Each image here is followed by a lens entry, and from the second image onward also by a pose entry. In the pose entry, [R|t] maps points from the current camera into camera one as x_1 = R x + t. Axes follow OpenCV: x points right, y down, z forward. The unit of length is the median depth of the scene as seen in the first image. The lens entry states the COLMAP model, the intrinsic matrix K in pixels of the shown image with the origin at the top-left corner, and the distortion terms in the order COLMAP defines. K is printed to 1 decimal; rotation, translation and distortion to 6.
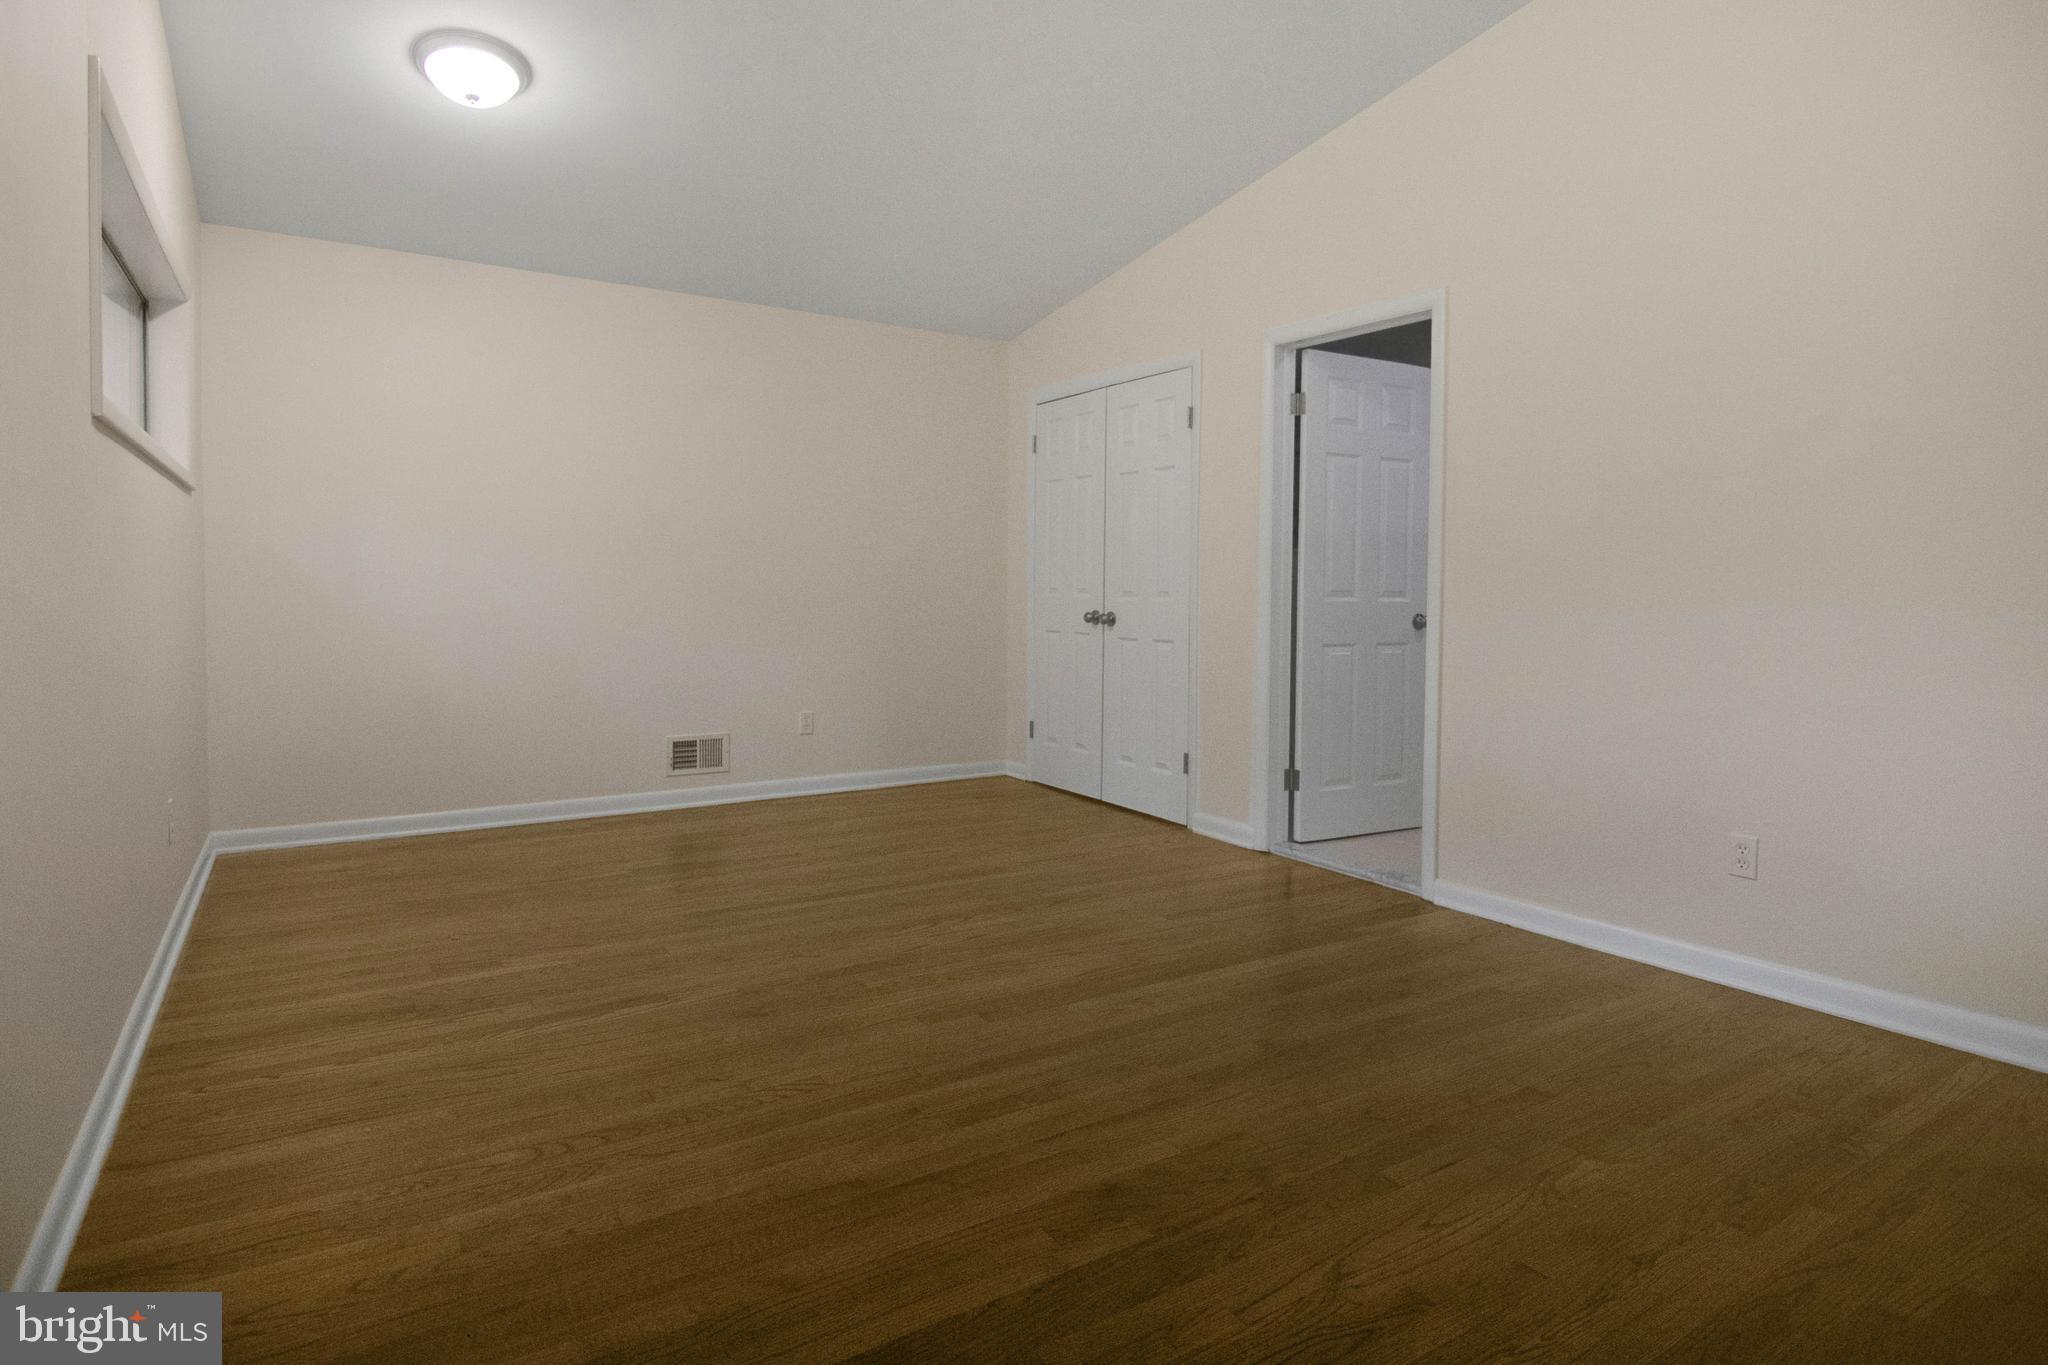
lens RADIAL K [[1052.3, 0, 1032.8], [0, 1052.3, 680.8], [0, 0, 1]] dist [-0.008546, -0.003317]
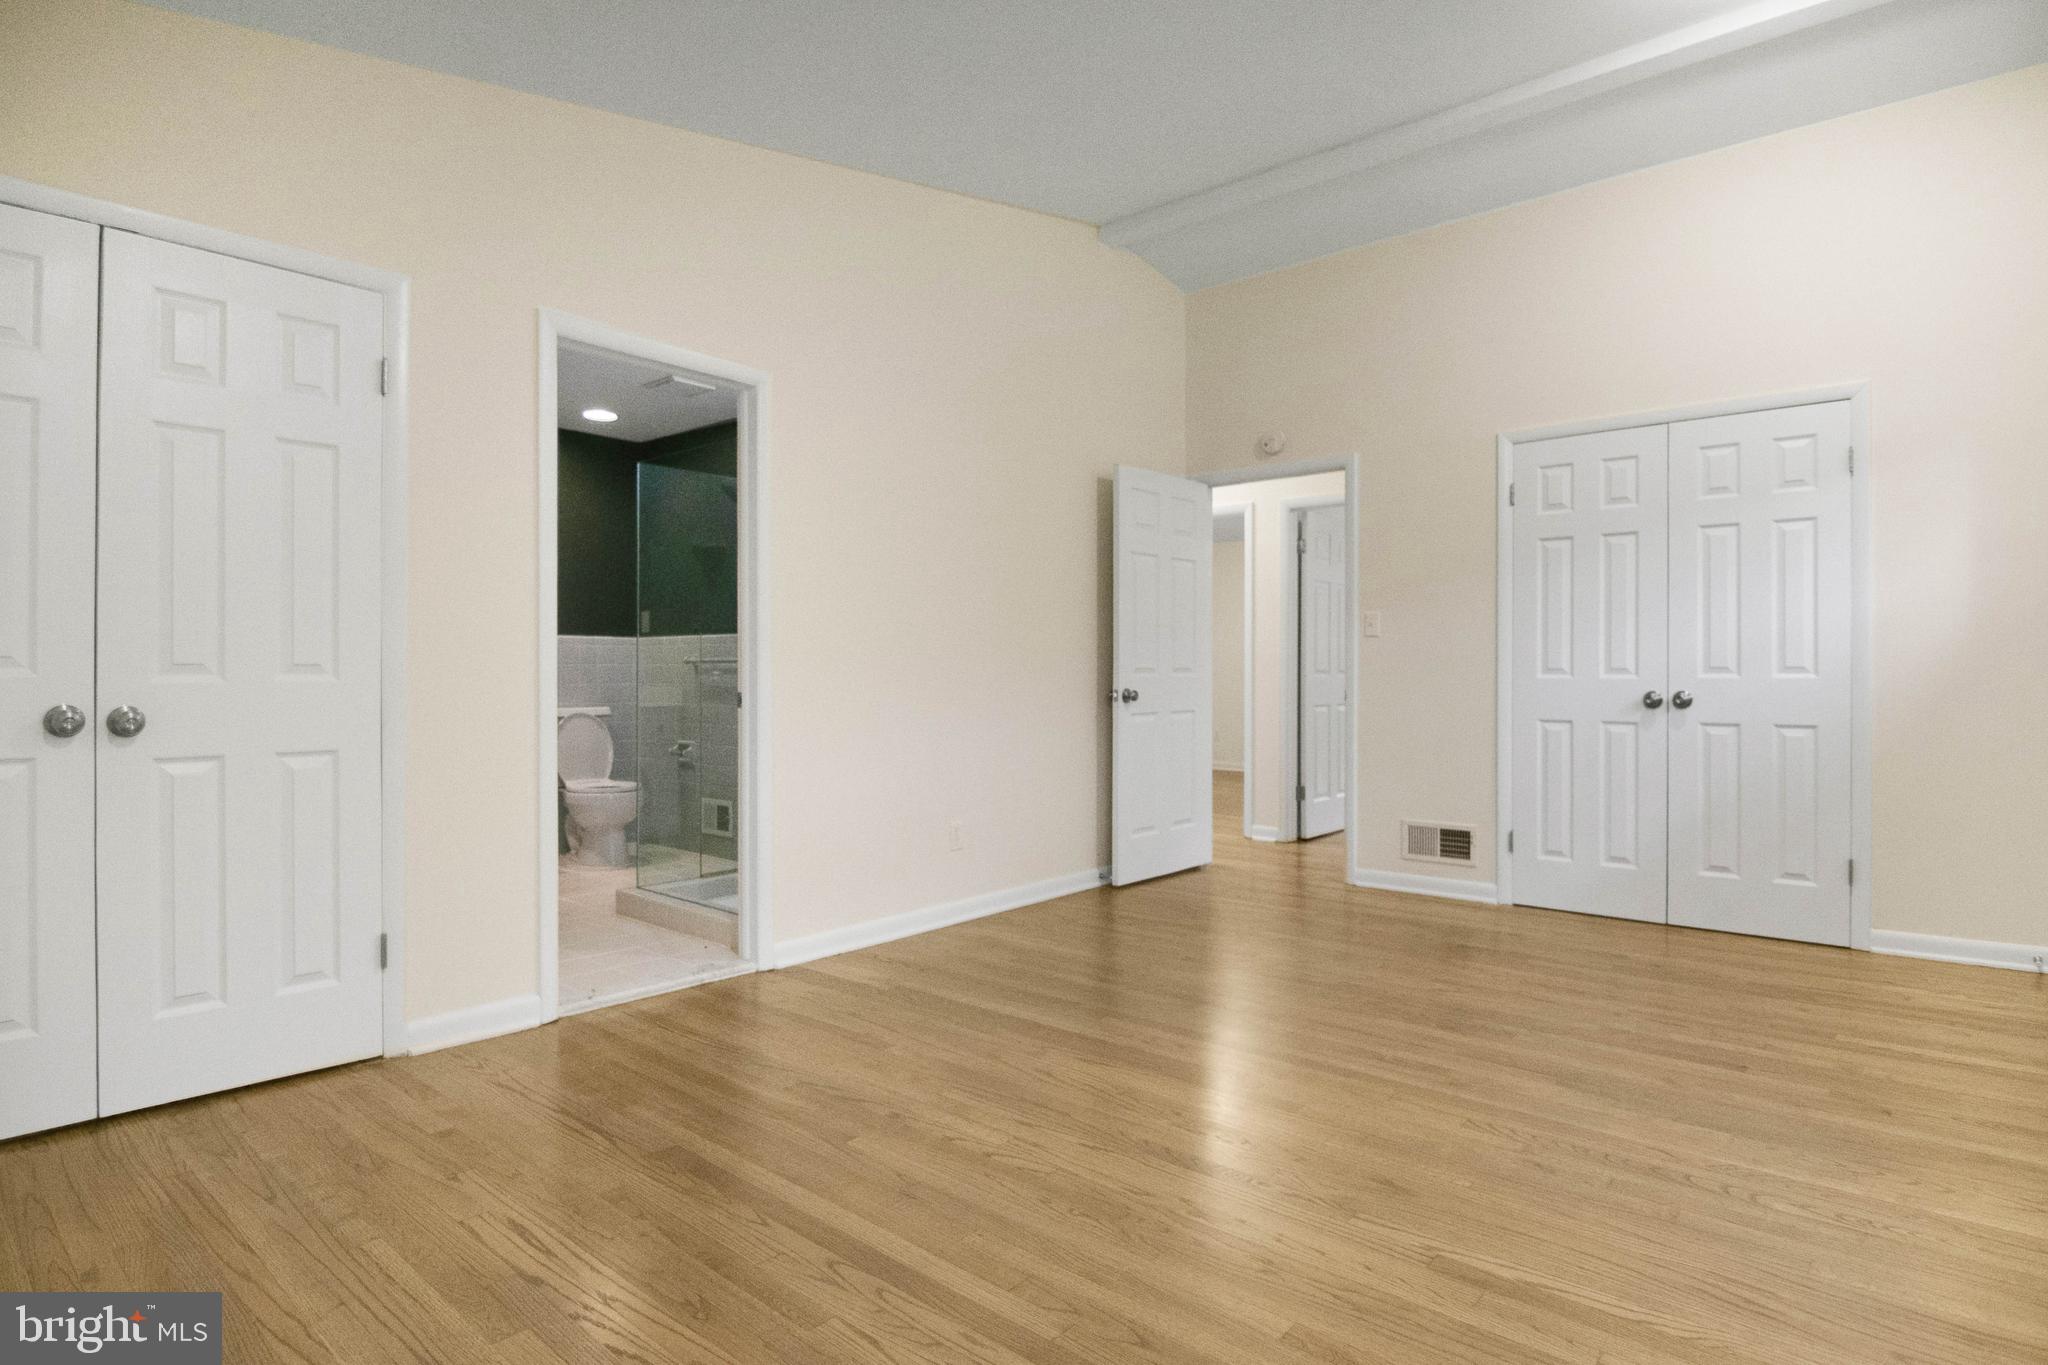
lens RADIAL K [[1052.3, 0, 1040.2], [0, 1052.3, 677.4], [0, 0, 1]] dist [-0.008546, -0.003317]
pose [[-0.262209, -0.014183, 0.964907, -0.973638], [0.076660, 0.996426, 0.035478, -0.128194], [-0.961961, 0.083273, -0.260185, 1.445473]]
